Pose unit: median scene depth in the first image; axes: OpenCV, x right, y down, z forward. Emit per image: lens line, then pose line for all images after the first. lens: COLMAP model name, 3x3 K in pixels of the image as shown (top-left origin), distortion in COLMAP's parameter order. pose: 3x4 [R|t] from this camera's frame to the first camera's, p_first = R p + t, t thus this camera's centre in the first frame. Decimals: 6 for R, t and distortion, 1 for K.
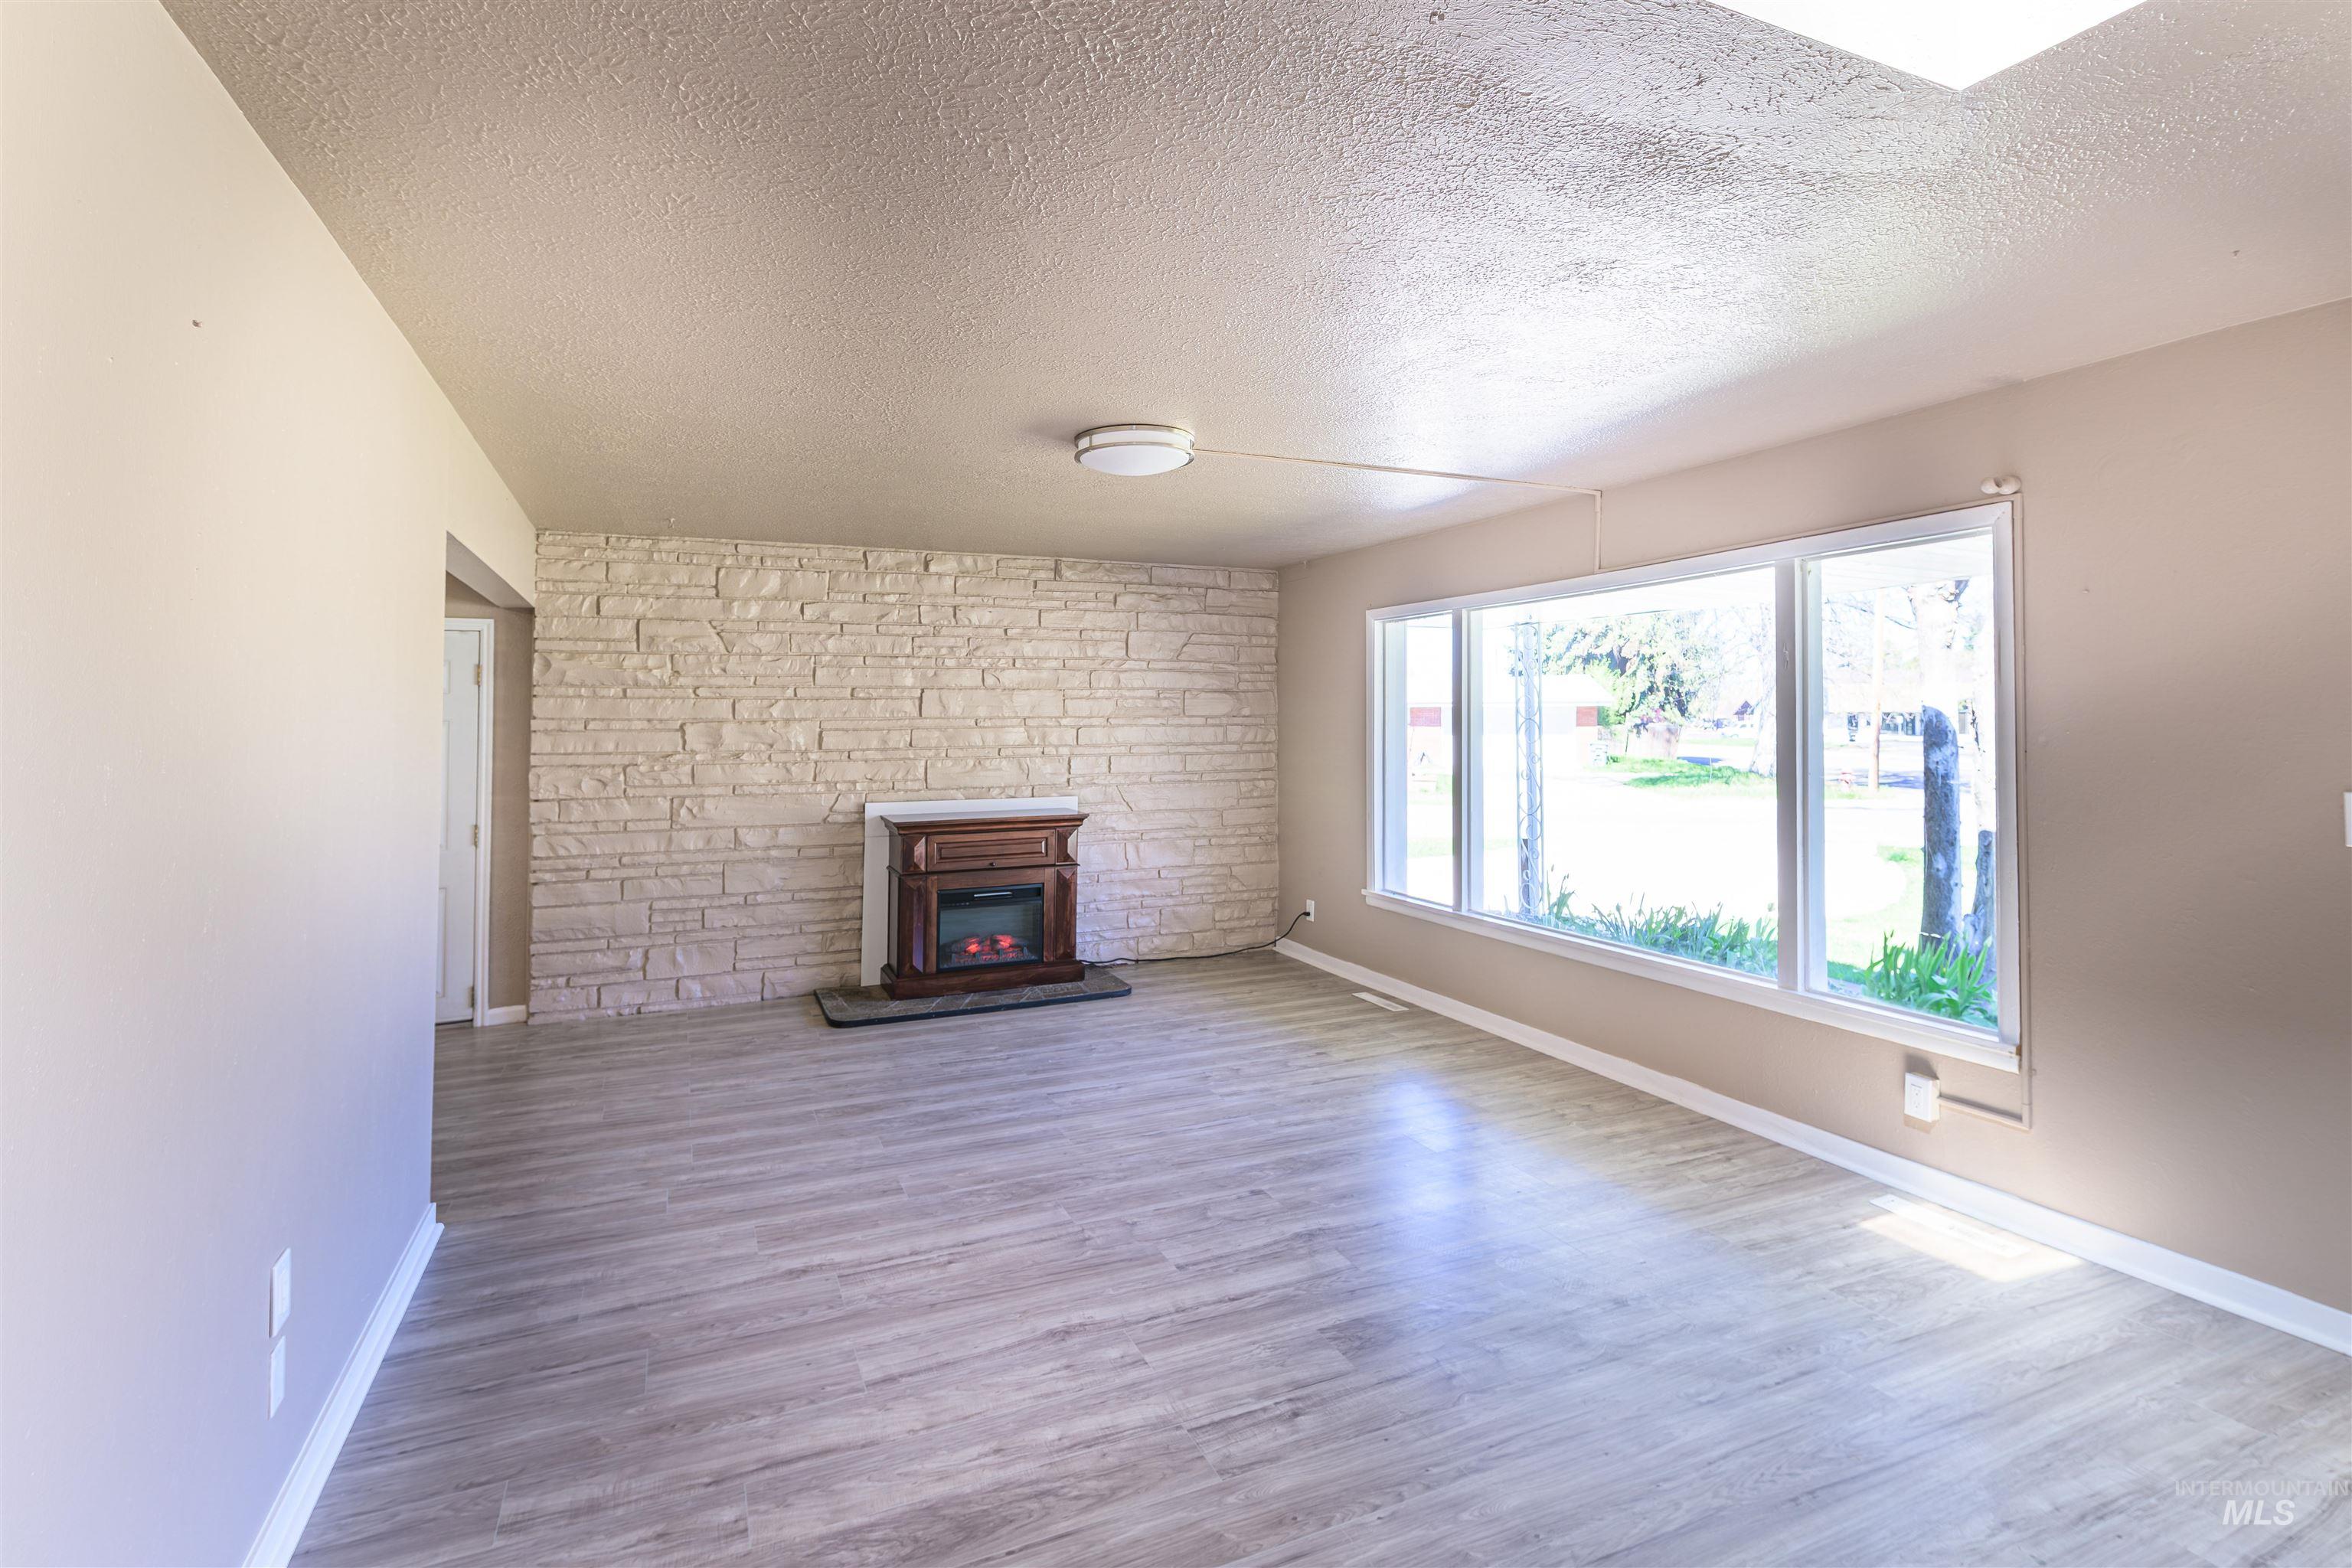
lens RADIAL K [[1115.3, 0, 1175.4], [0, 1115.3, 714.5], [0, 0, 1]] dist [0.002940, -0.001441]
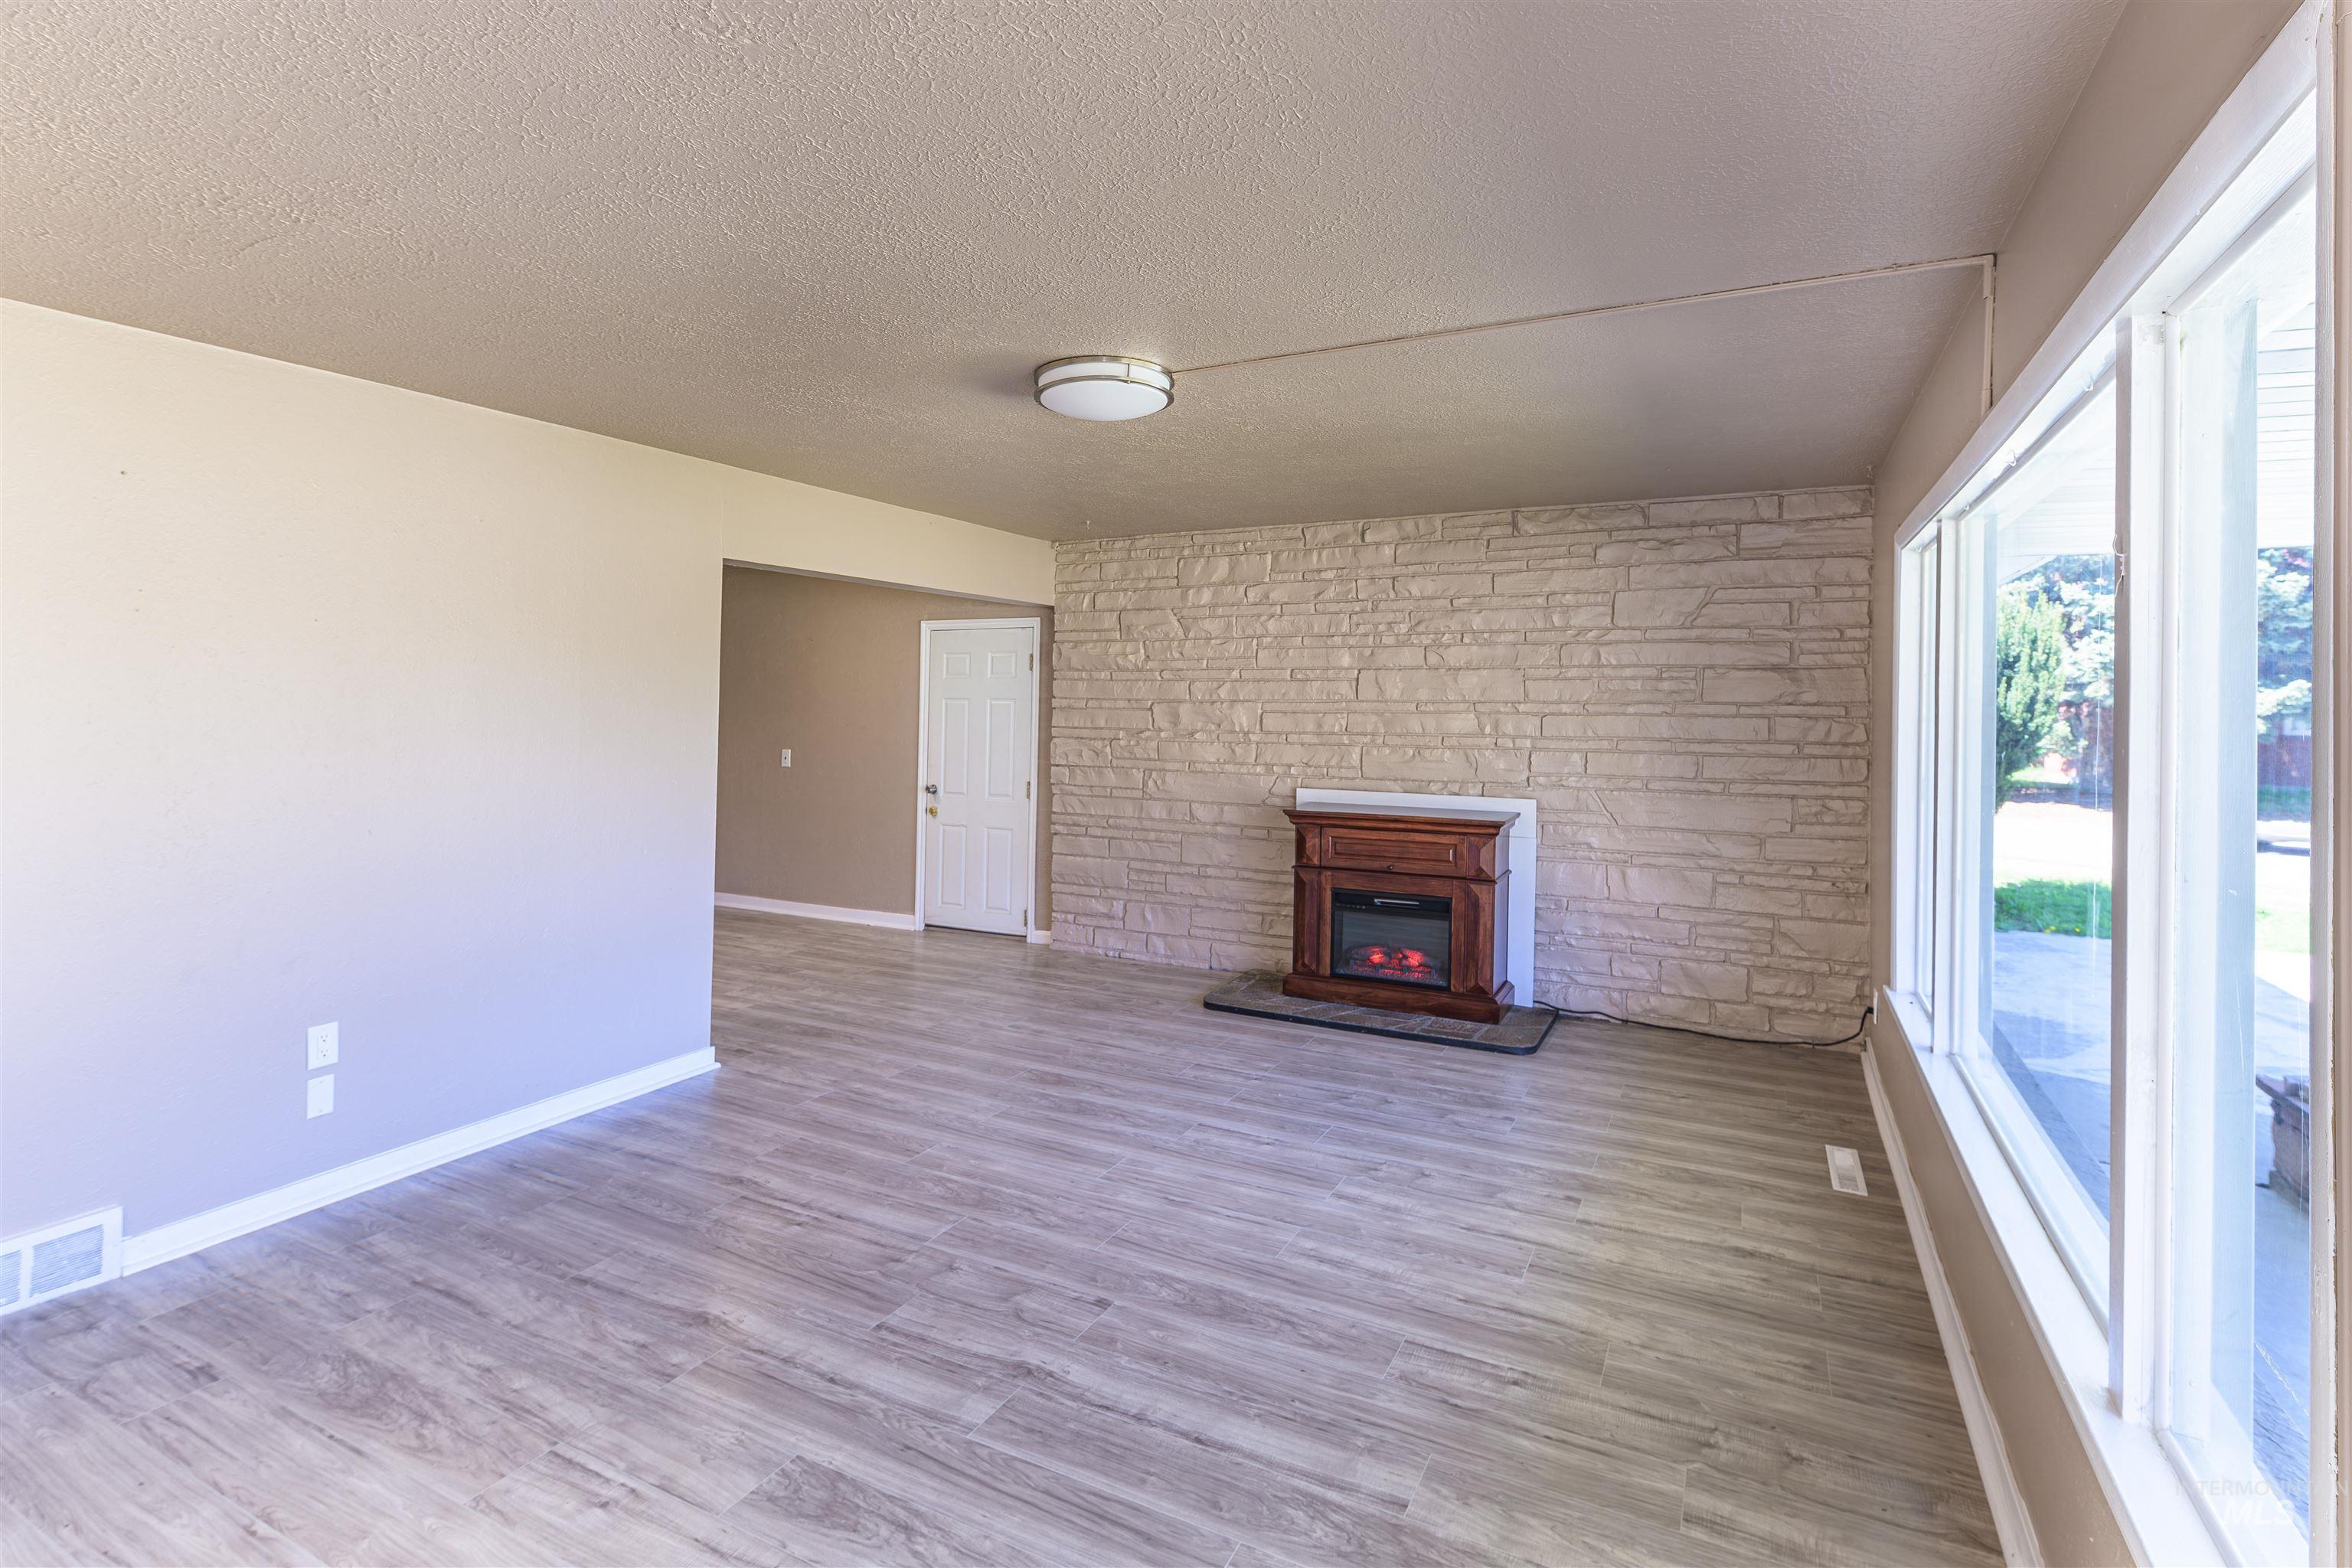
lens RADIAL K [[1115.3, 0, 1185.8], [0, 1115.3, 700.8], [0, 0, 1]] dist [0.002940, -0.001441]
pose [[0.627534, 0.011212, -0.778508, 0.434284], [-0.008267, 0.999936, 0.007737, -0.003254], [0.778545, 0.001580, 0.627587, 0.330511]]
